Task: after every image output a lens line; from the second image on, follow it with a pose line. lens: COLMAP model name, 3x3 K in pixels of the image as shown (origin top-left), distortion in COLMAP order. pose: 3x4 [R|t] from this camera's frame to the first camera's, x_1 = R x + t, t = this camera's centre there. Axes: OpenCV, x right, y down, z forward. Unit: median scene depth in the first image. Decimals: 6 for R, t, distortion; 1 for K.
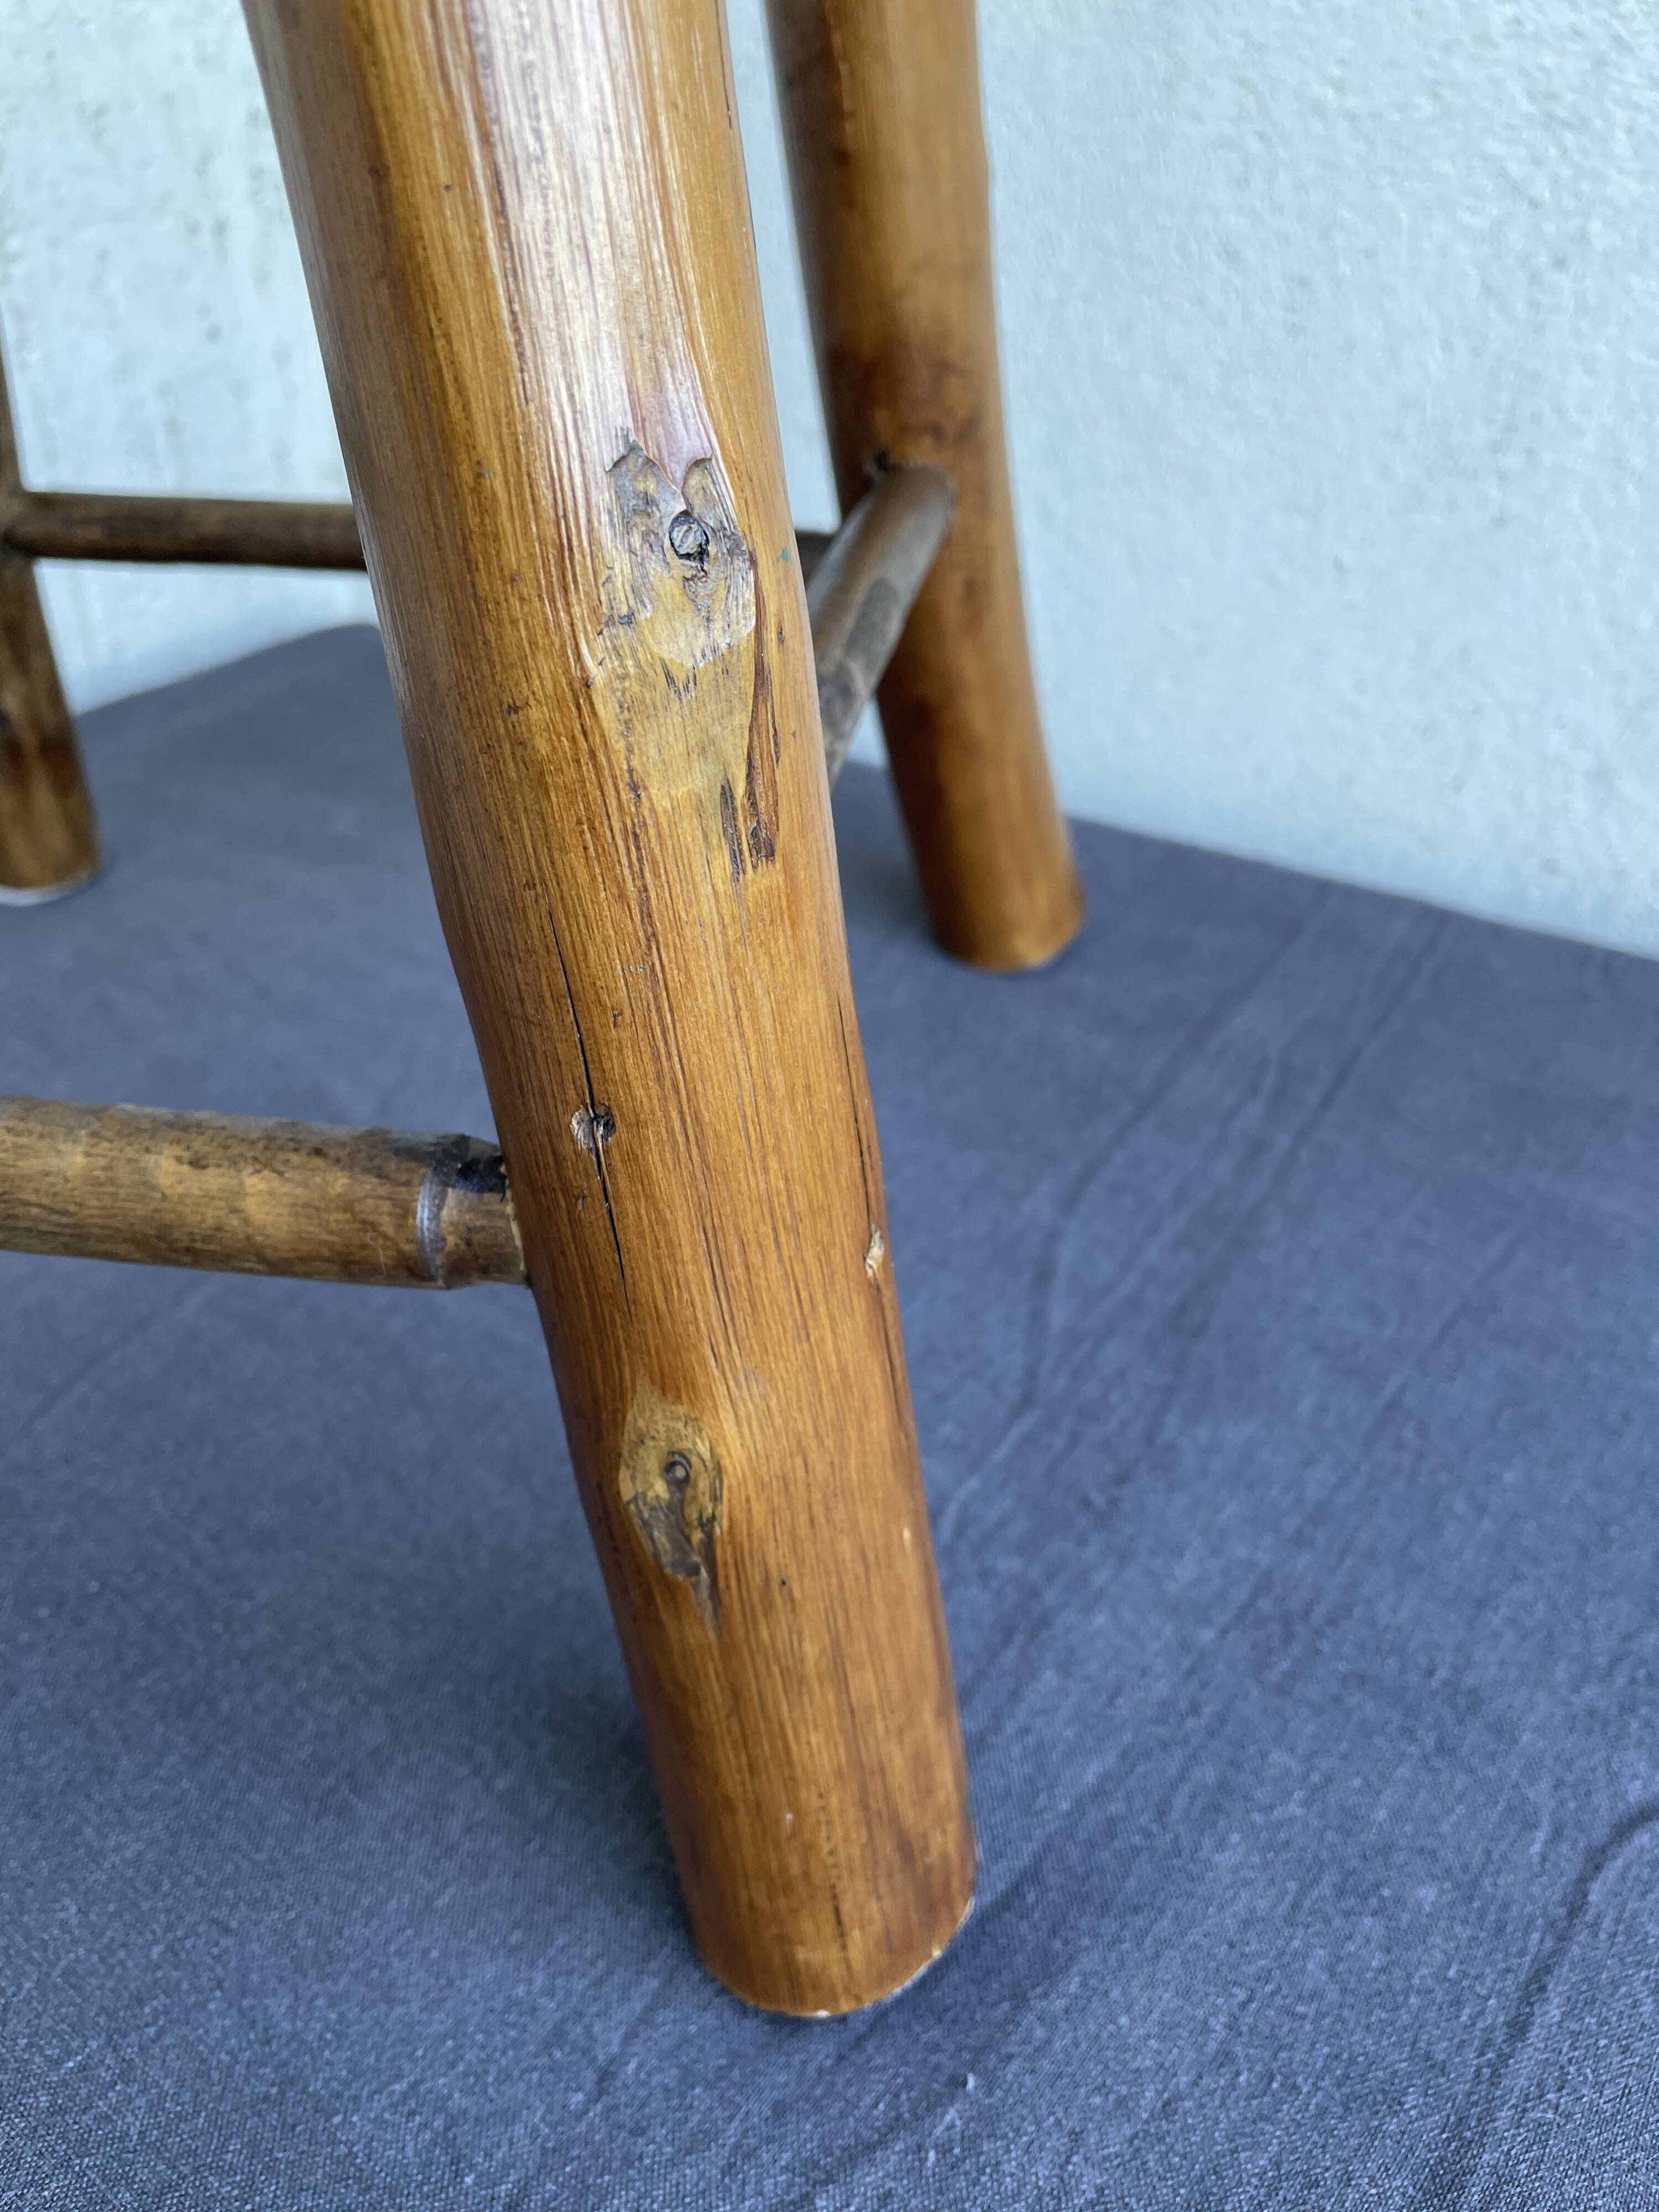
lens RADIAL K [[1749.2, 0, 826.9], [0, 1749.2, 1121.1], [0, 0, 1]] dist [0.042467, -0.088604]
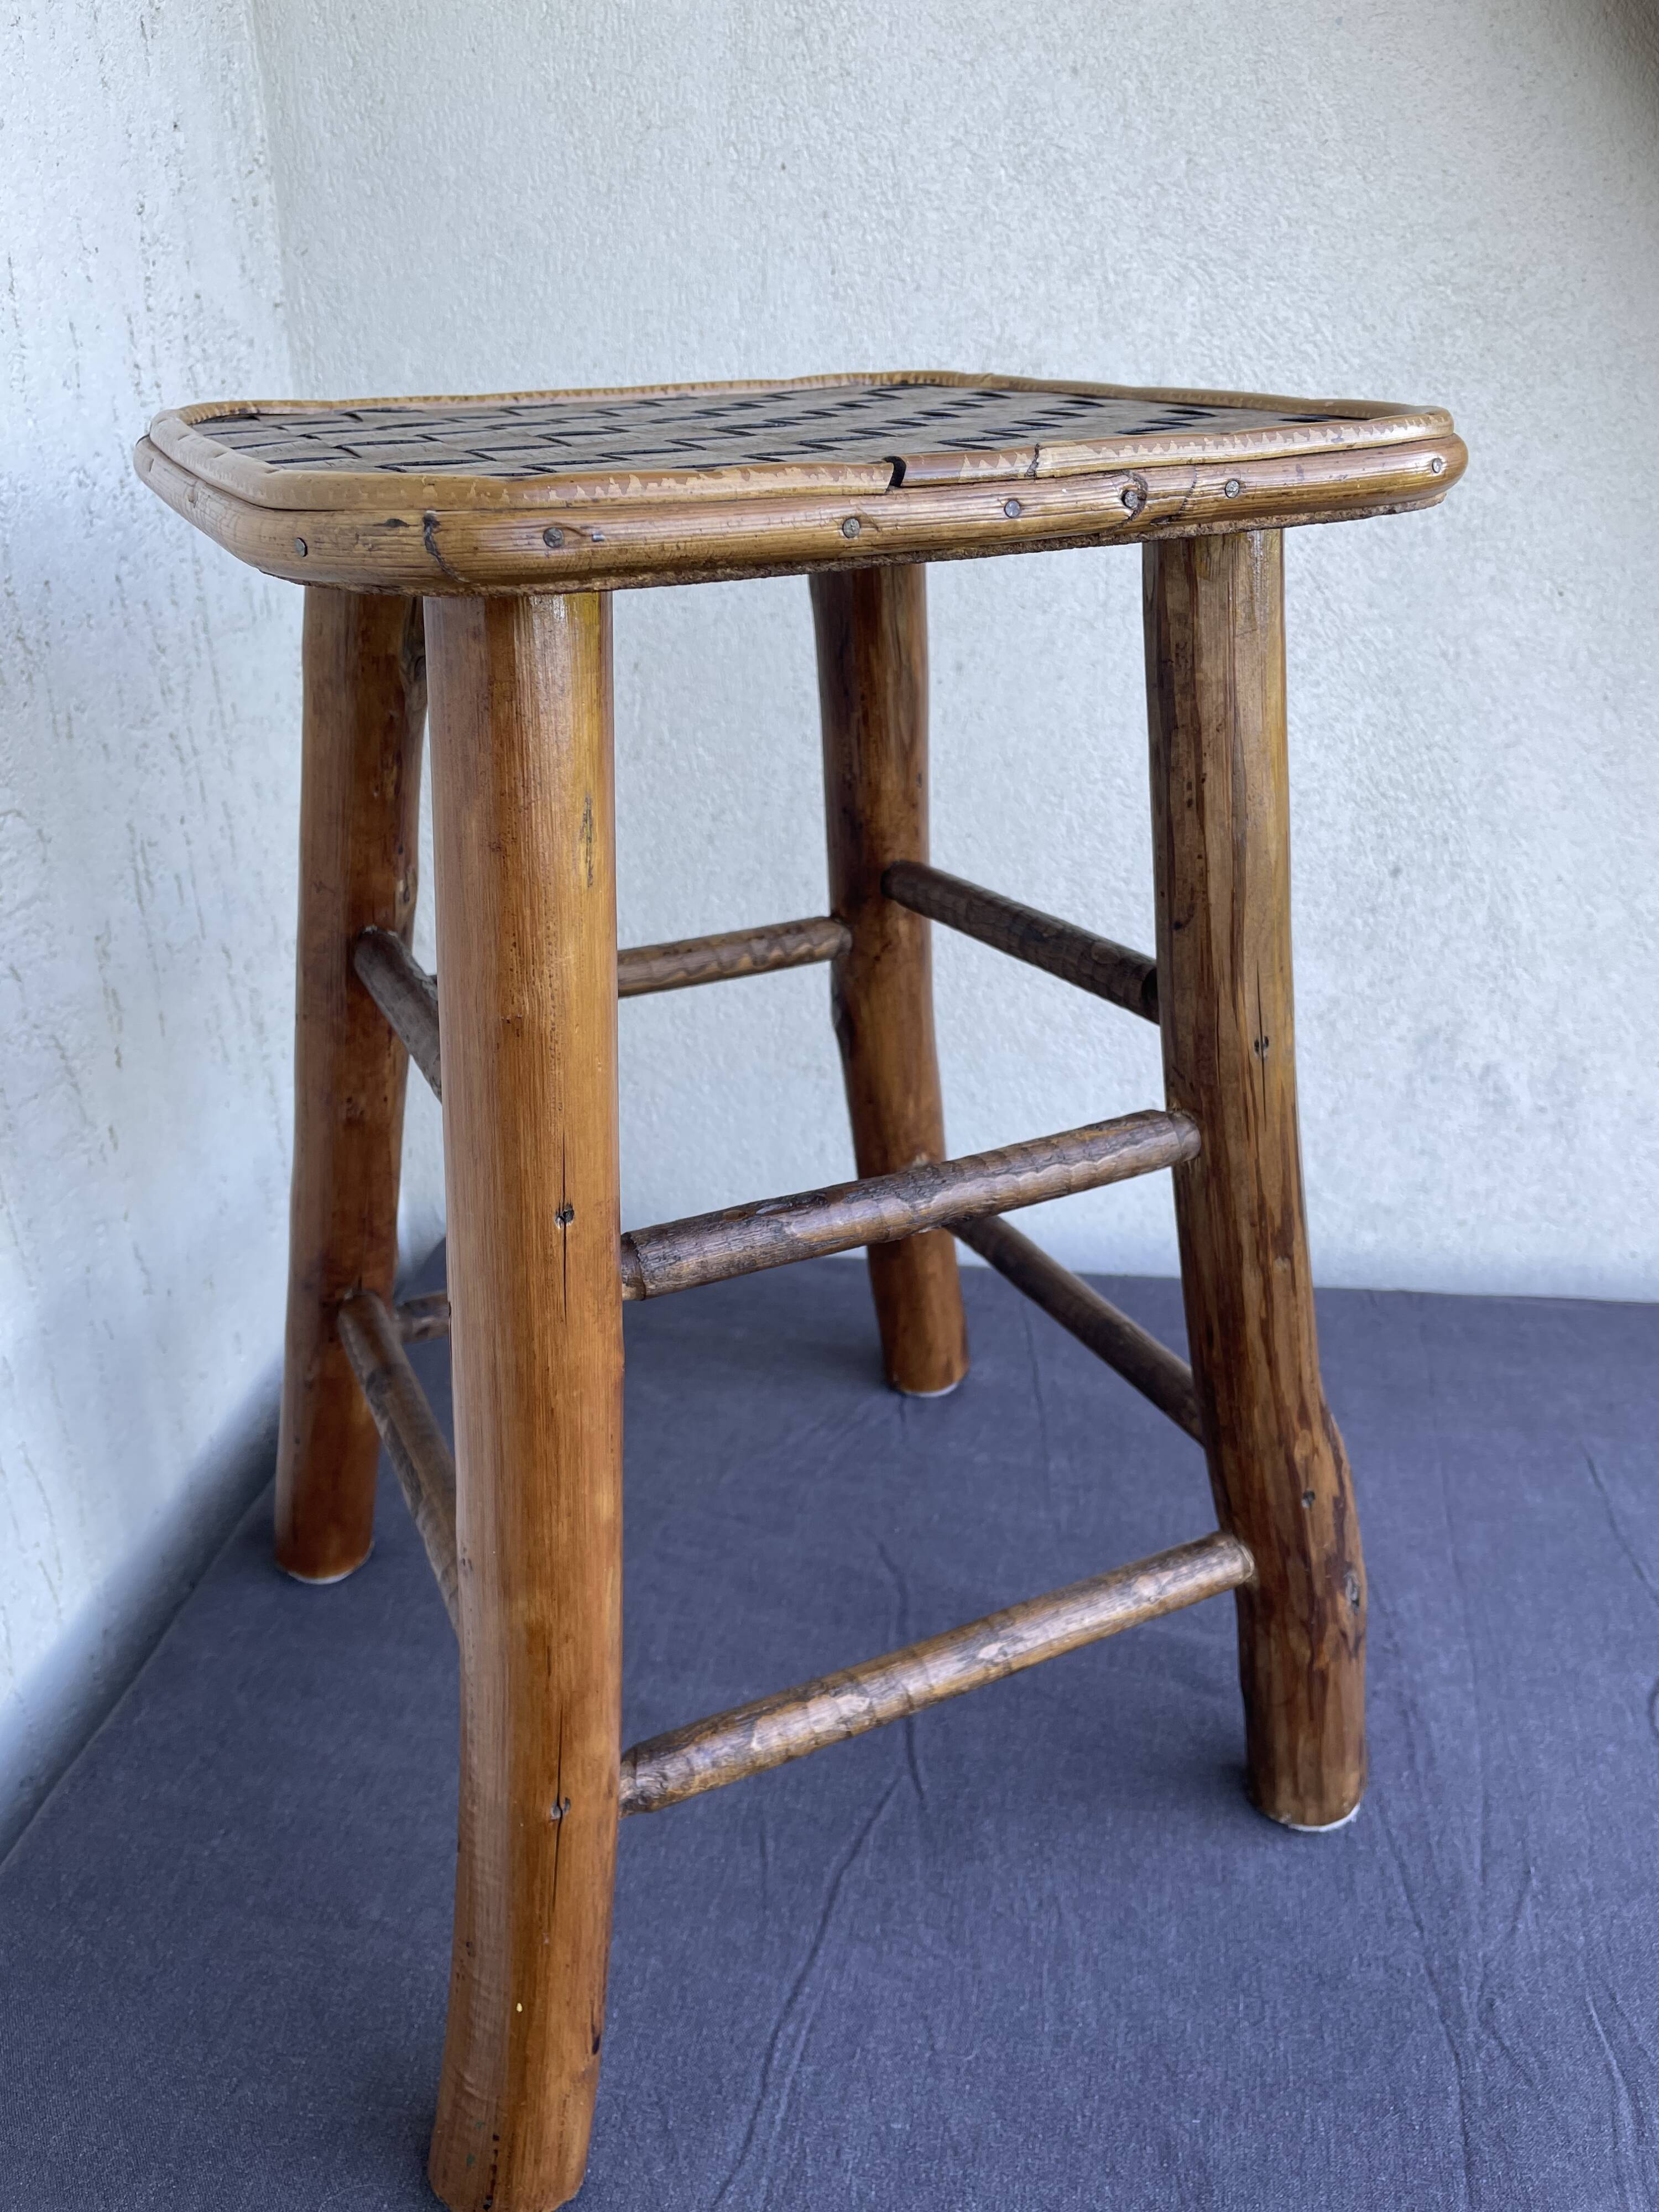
lens RADIAL K [[1729.7, 0, 839.7], [0, 1729.7, 1120.5], [0, 0, 1]] dist [0.071127, -0.114407]
pose [[0.901017, -0.205175, 0.382194, -0.769420], [0.253783, 0.963876, -0.080850, -0.274574], [-0.351800, 0.169841, 0.920538, -0.581103]]
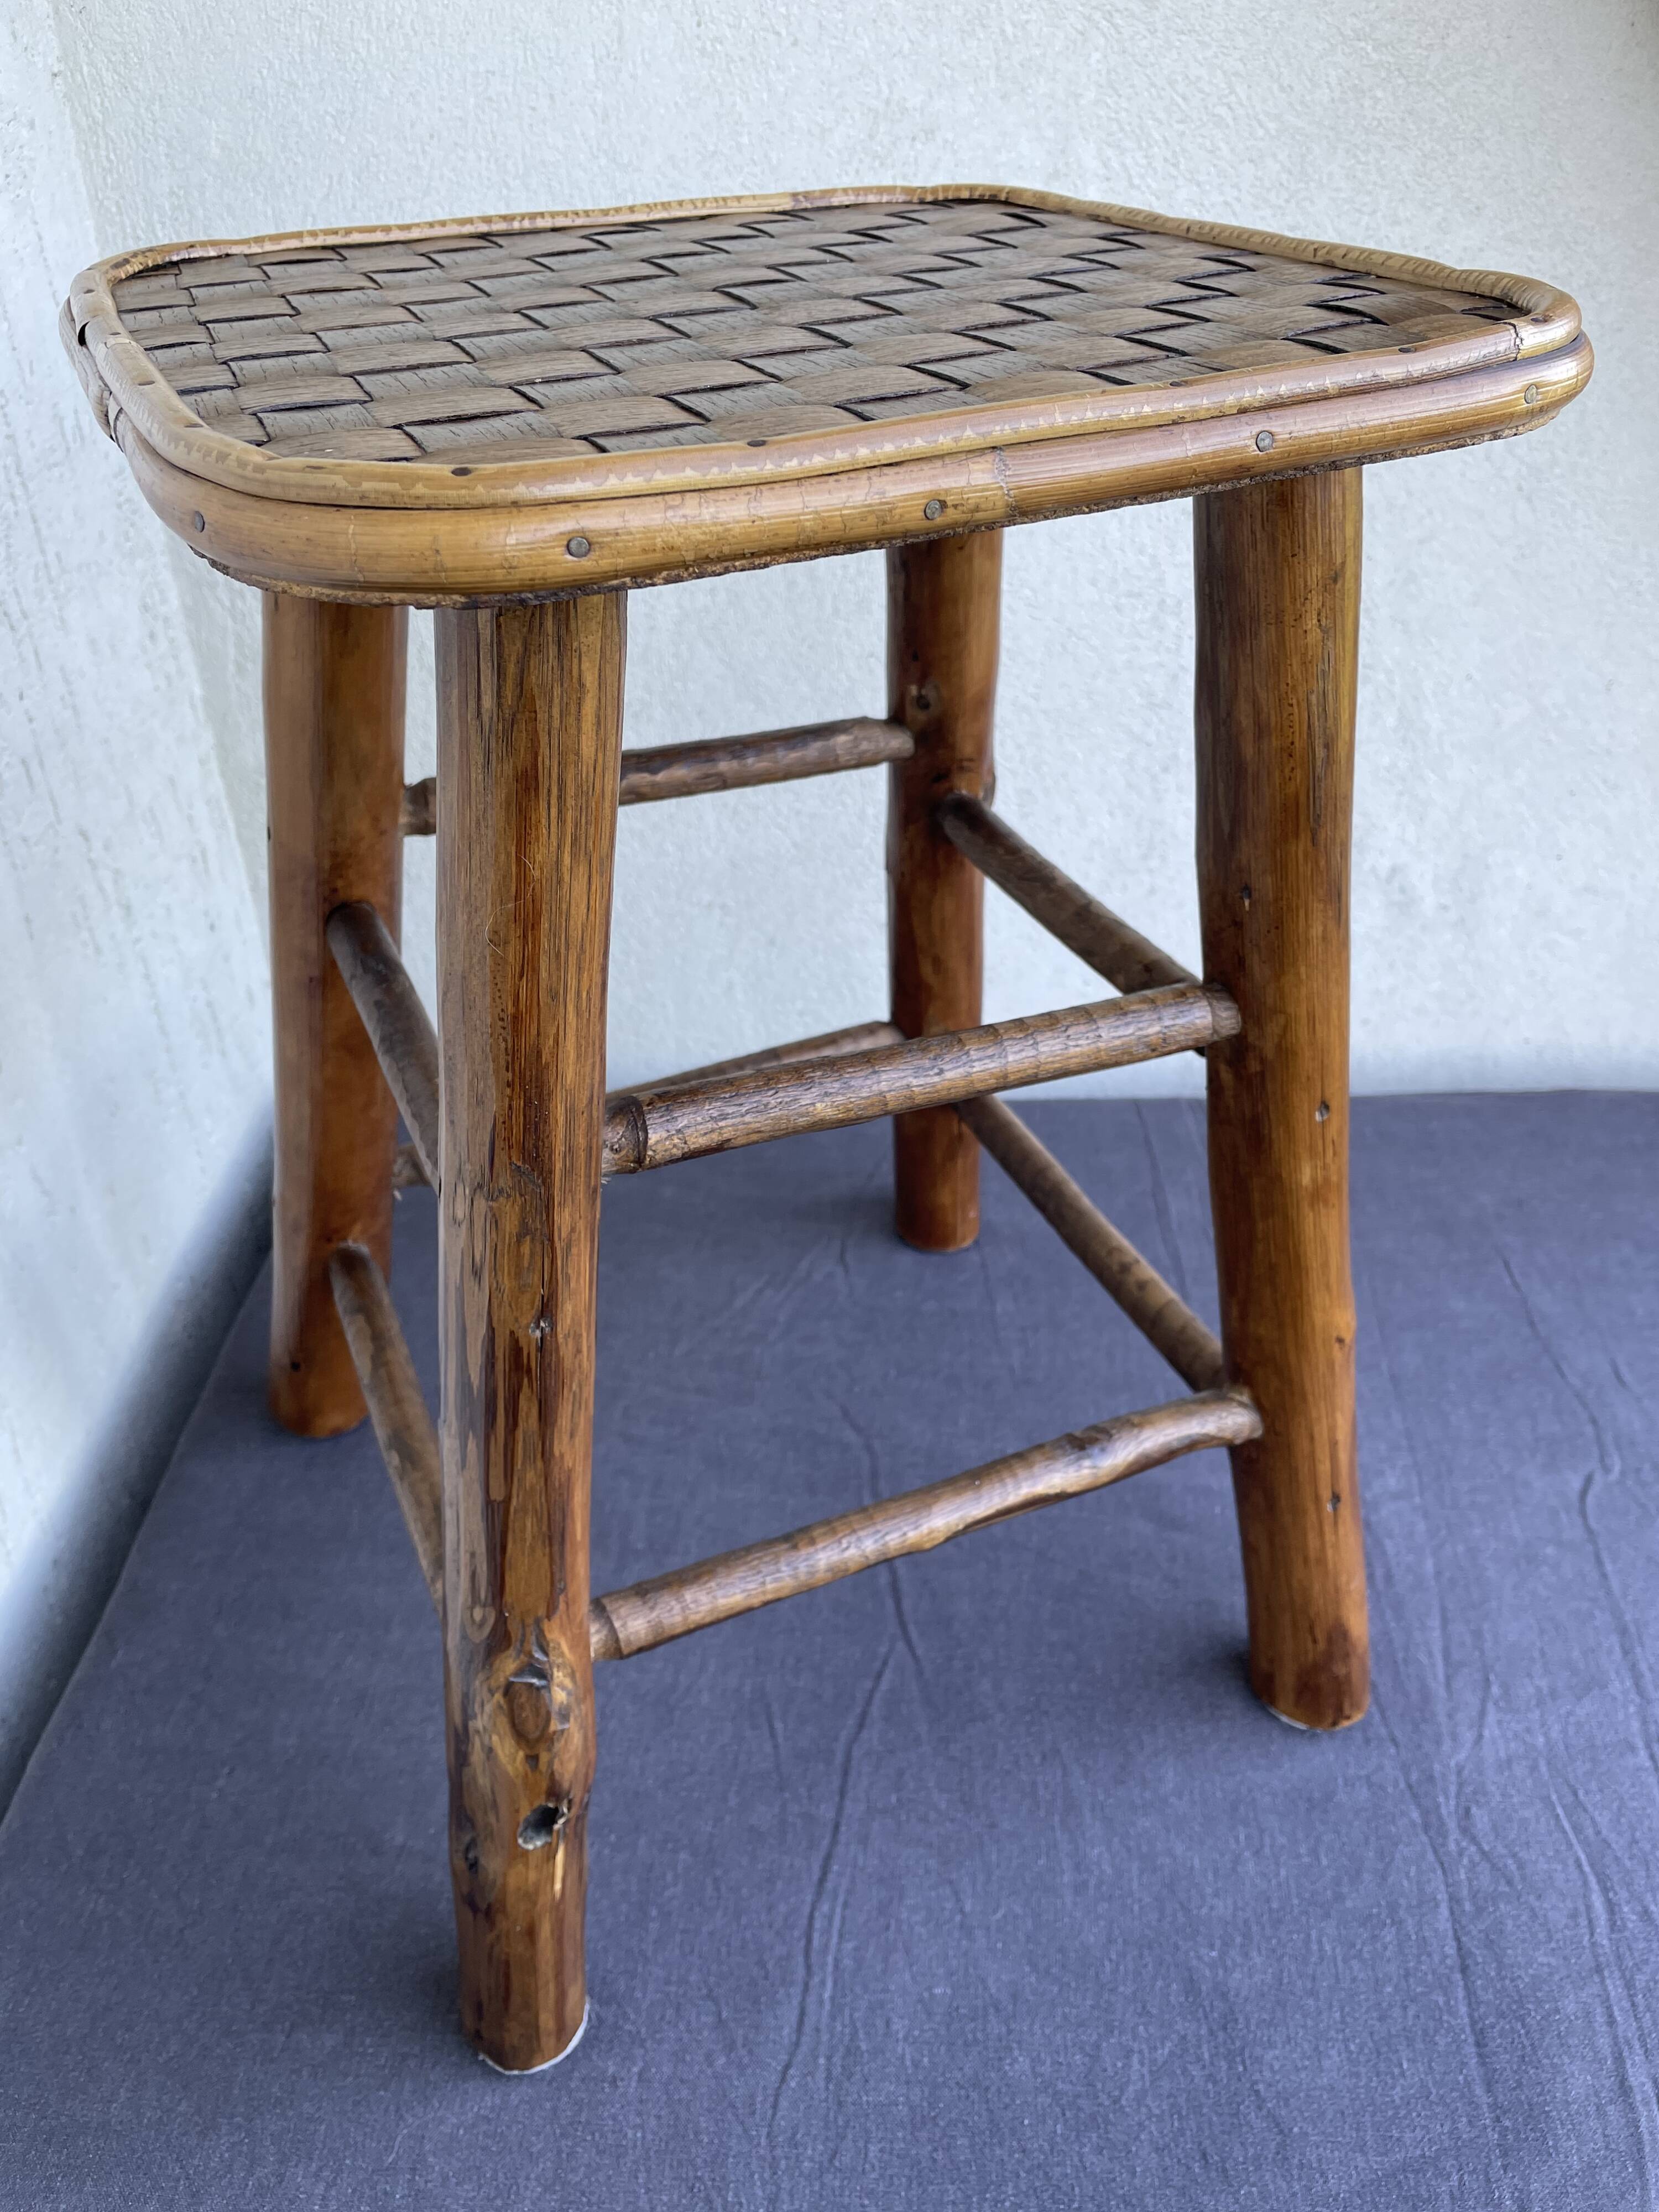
lens RADIAL K [[1729.7, 0, 850.4], [0, 1729.7, 1132.3], [0, 0, 1]] dist [0.071127, -0.114407]
pose [[0.840910, -0.326674, 0.431456, -0.809933], [0.313949, 0.943863, 0.102752, -0.418764], [-0.440802, 0.049050, 0.896263, -0.518238]]
